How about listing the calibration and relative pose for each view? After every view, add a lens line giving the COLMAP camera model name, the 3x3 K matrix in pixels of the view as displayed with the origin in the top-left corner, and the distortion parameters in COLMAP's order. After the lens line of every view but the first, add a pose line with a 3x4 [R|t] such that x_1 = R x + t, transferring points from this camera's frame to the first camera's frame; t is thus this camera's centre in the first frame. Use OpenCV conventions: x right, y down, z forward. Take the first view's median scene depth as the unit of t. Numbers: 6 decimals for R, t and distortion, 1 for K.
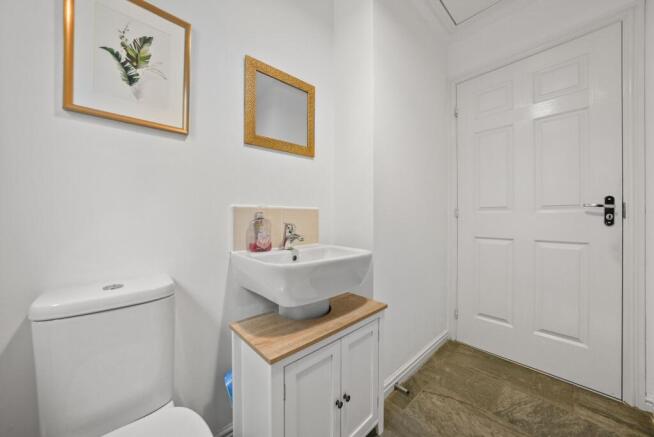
lens RADIAL K [[231.4, 0, 324.7], [0, 231.4, 216.2], [0, 0, 1]] dist [-0.010656, 0.001273]
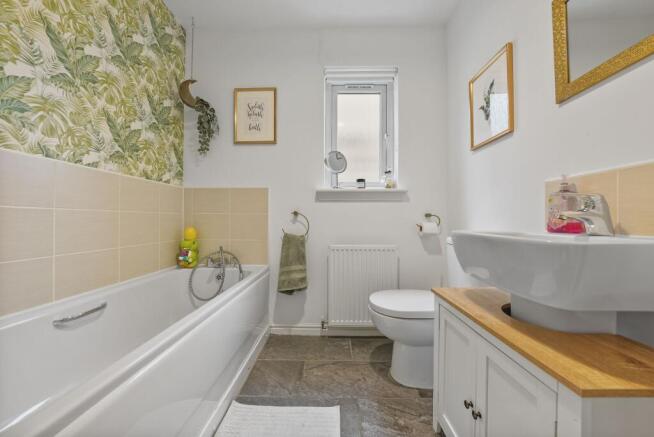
lens RADIAL K [[231.4, 0, 326.2], [0, 231.4, 219.0], [0, 0, 1]] dist [-0.010656, 0.001273]
pose [[-0.698910, -0.001835, -0.715207, 1.124990], [0.004615, 0.999964, -0.007077, 0.142755], [0.715195, -0.008247, -0.698877, 1.306508]]
